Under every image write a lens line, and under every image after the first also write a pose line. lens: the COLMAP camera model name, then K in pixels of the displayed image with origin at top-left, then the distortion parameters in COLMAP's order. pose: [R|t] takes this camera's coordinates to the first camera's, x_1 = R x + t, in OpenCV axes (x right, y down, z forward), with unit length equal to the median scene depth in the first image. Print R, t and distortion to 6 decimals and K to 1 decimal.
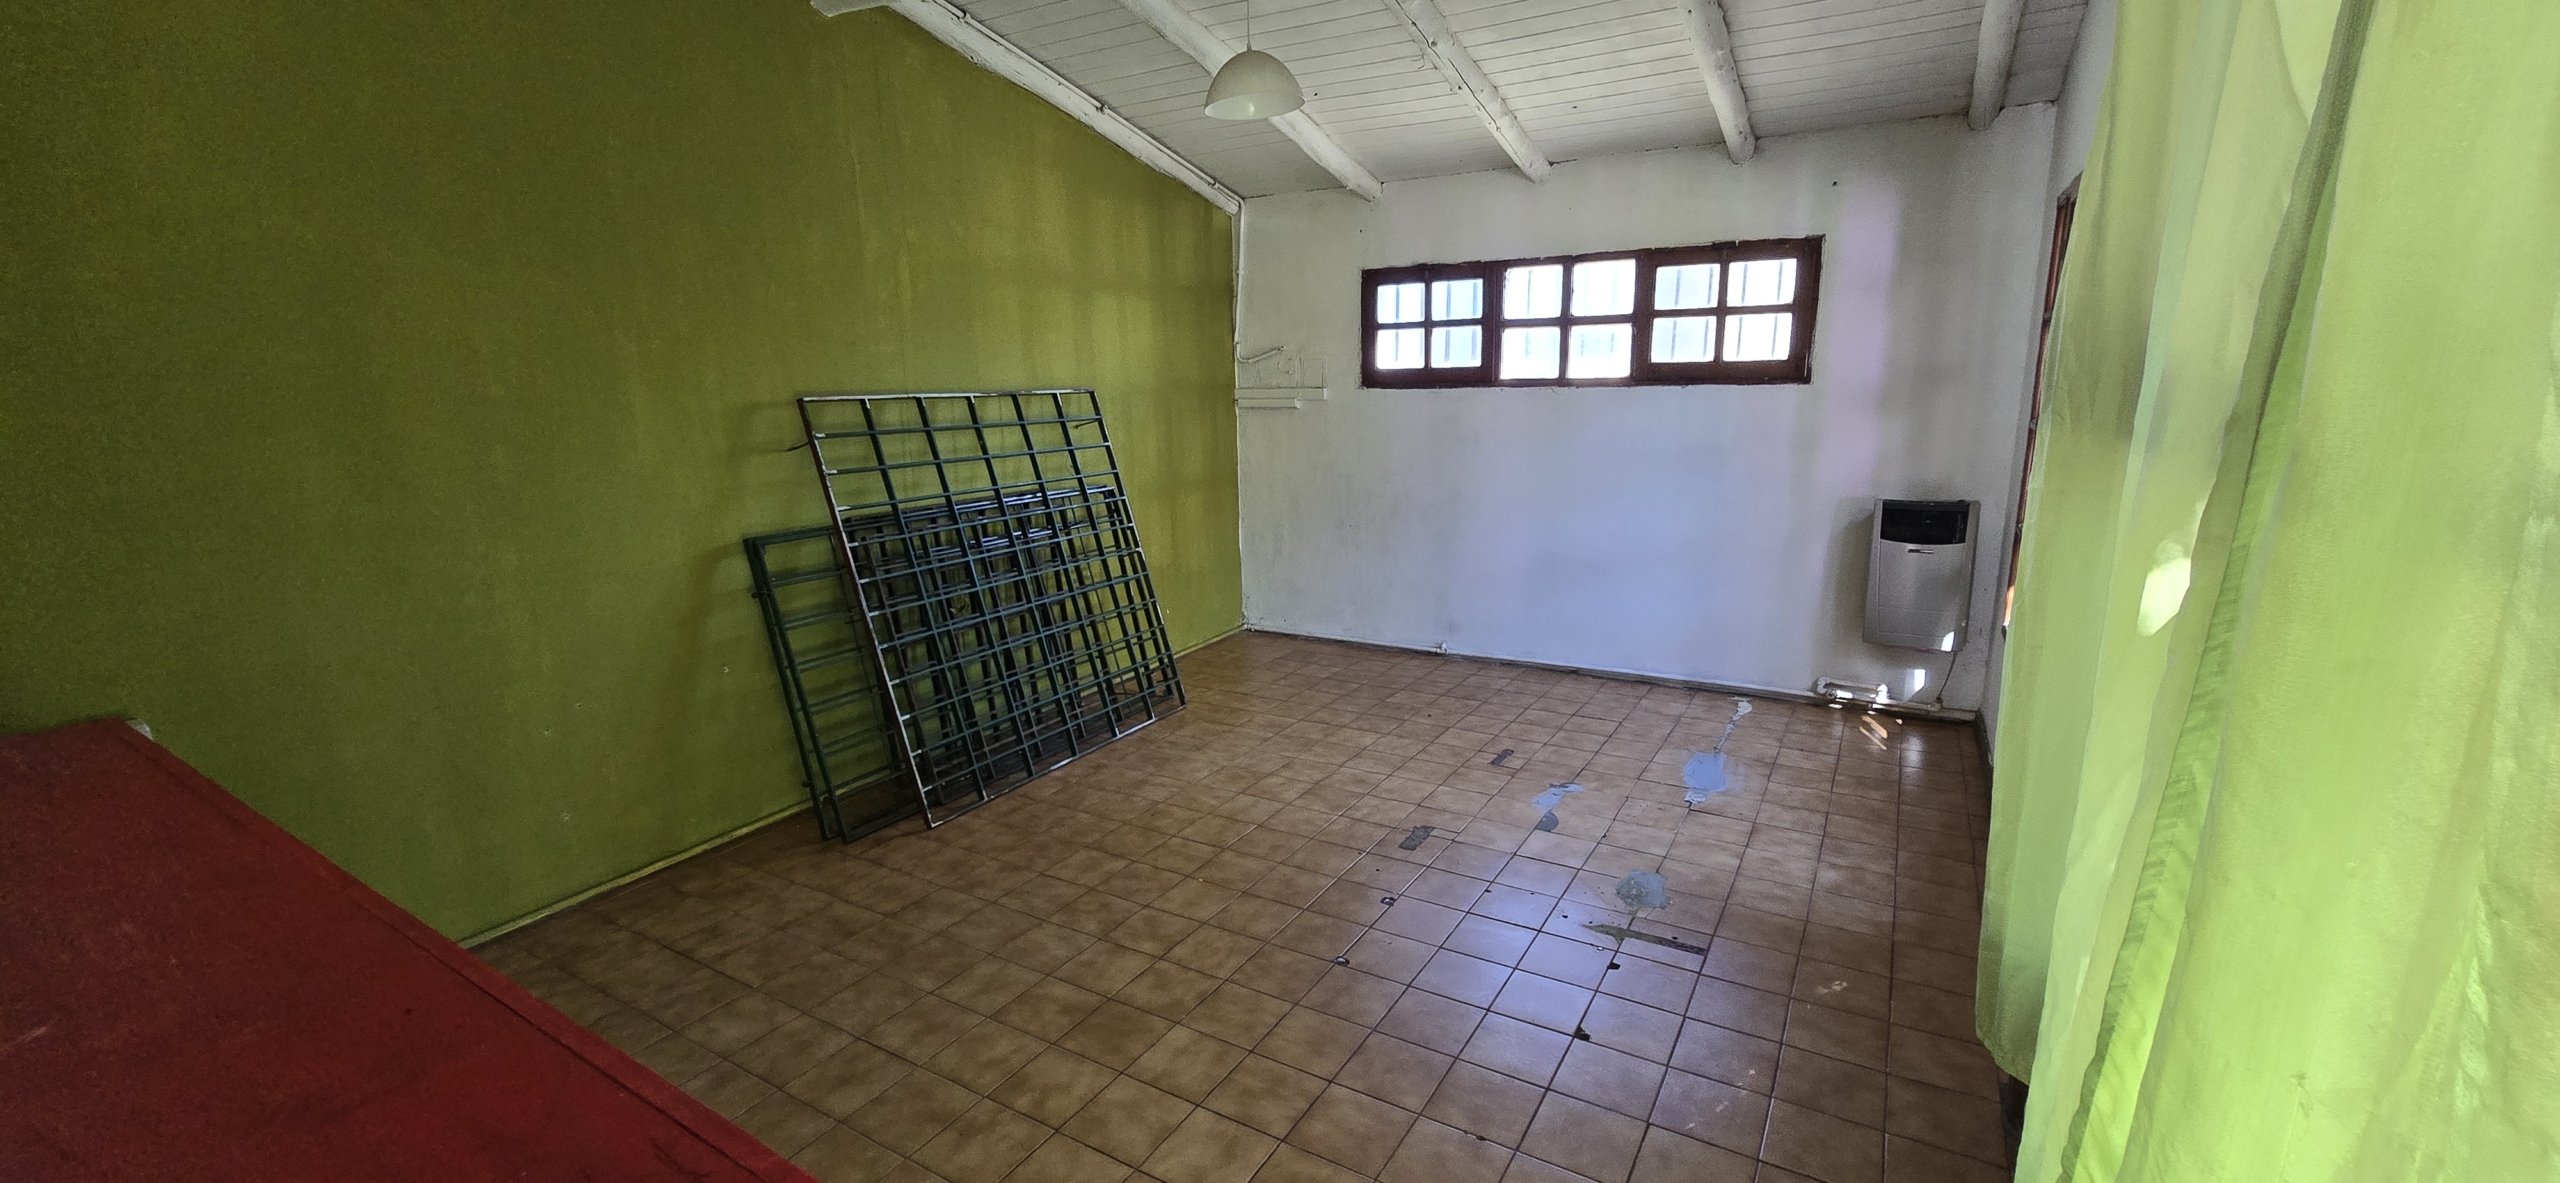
lens RADIAL K [[1042.8, 0, 1274.7], [0, 1042.8, 601.2], [0, 0, 1]] dist [-0.004231, 0.000471]
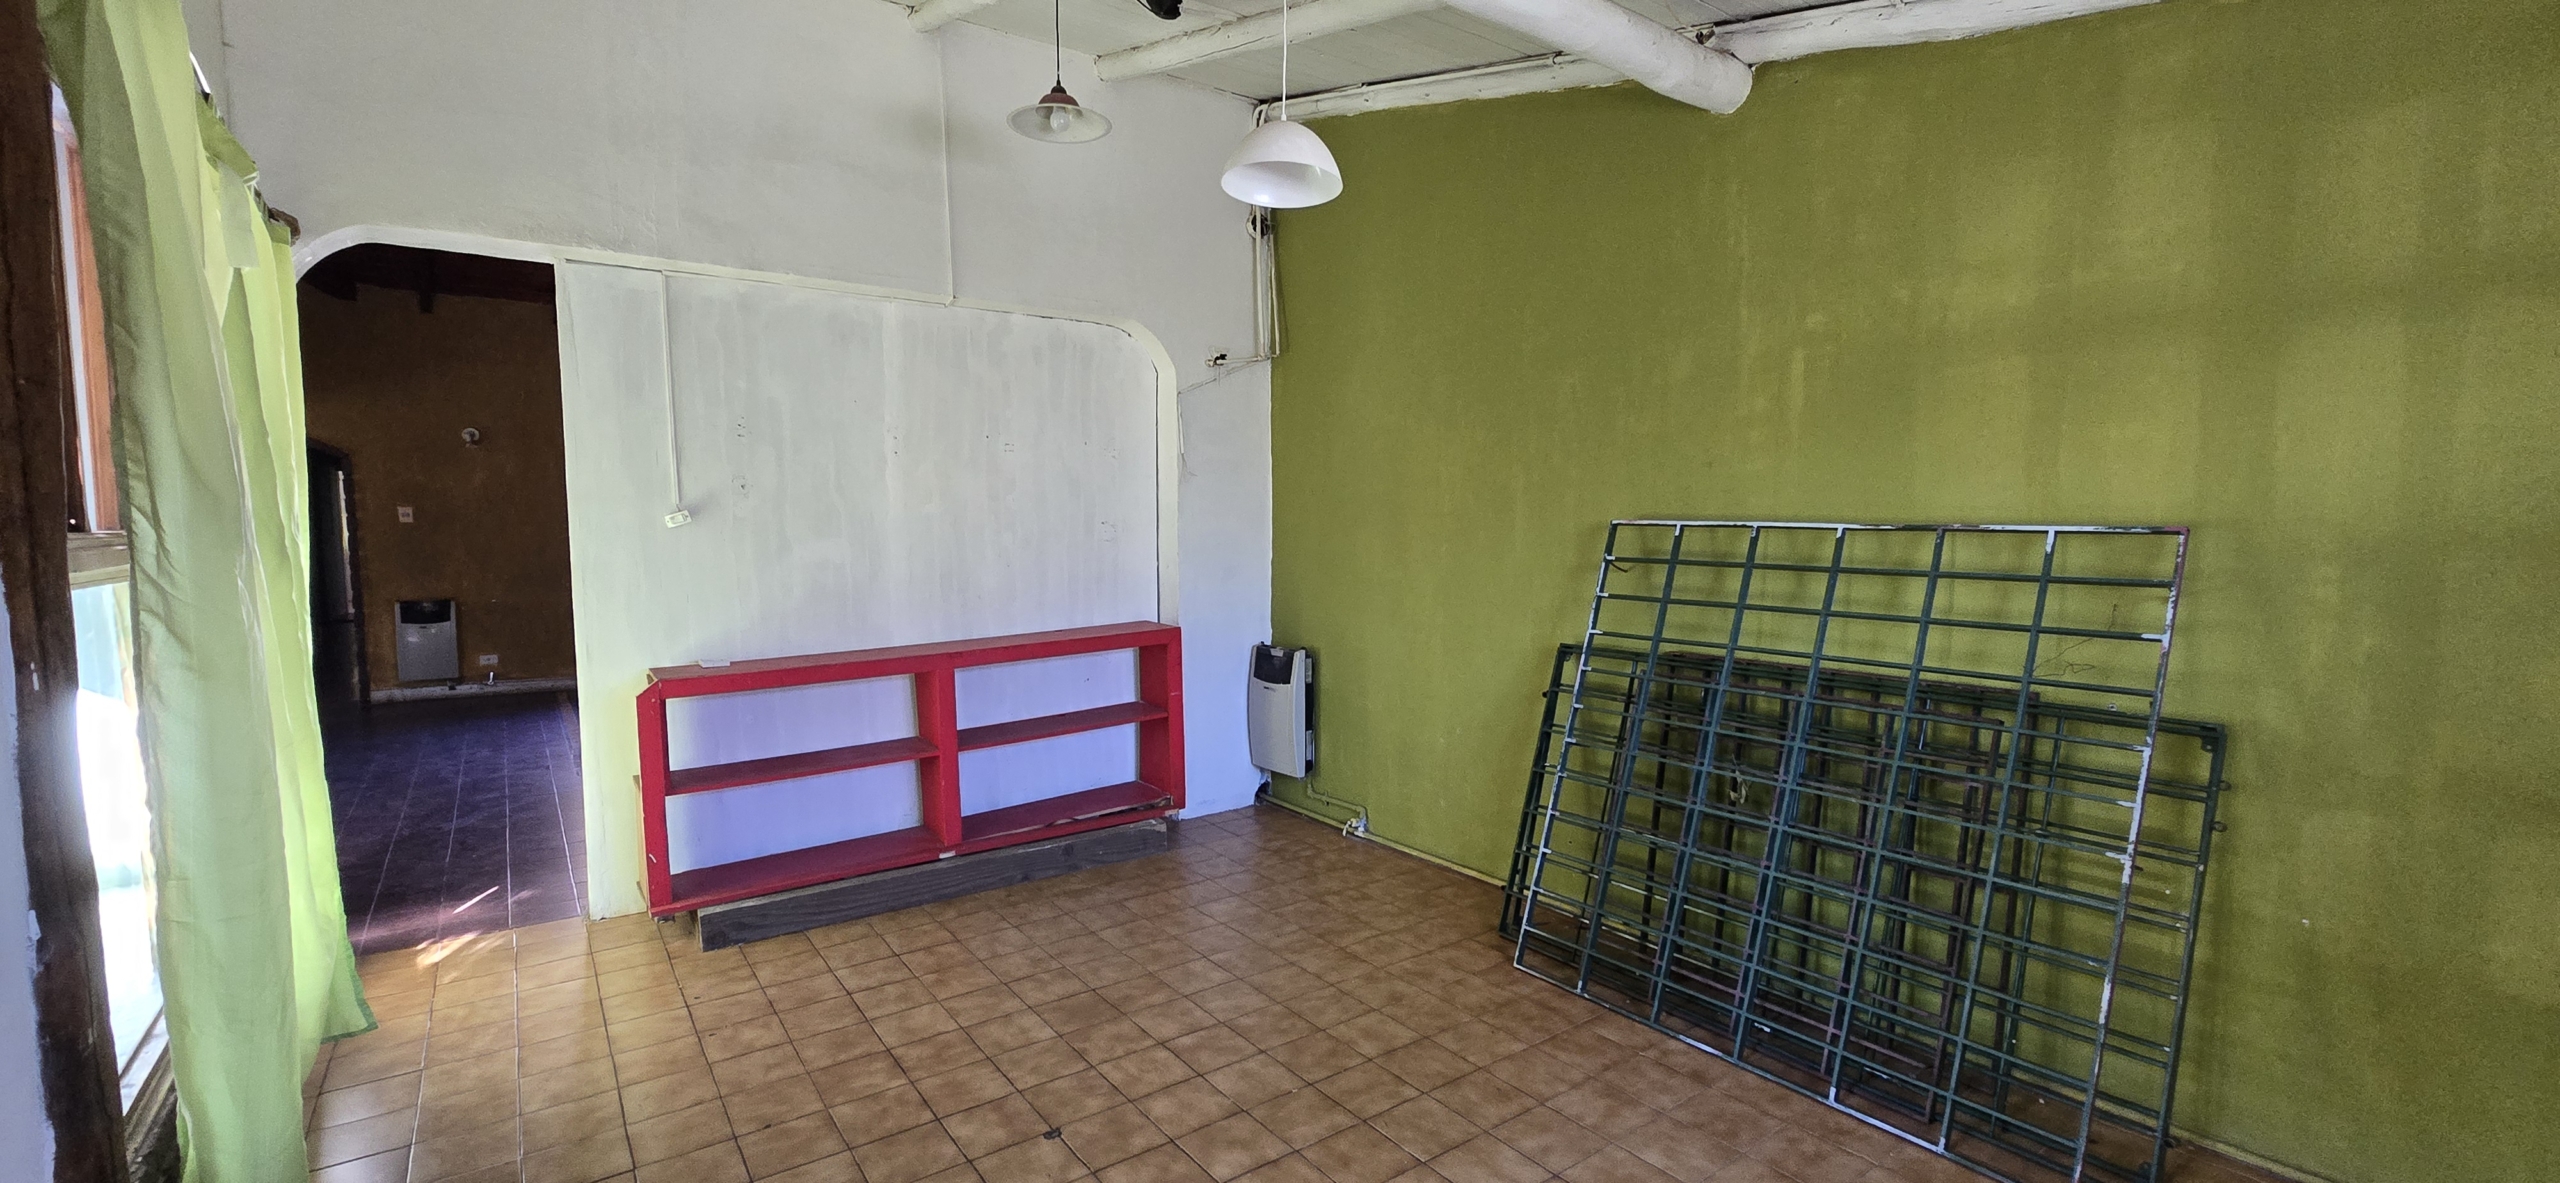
lens RADIAL K [[1042.8, 0, 1274.7], [0, 1042.8, 601.2], [0, 0, 1]] dist [-0.004231, 0.000471]
pose [[-0.384390, 0.094659, -0.918305, 0.666864], [-0.190065, 0.965304, 0.179063, -0.260477], [0.903393, 0.243368, -0.353062, 1.178301]]
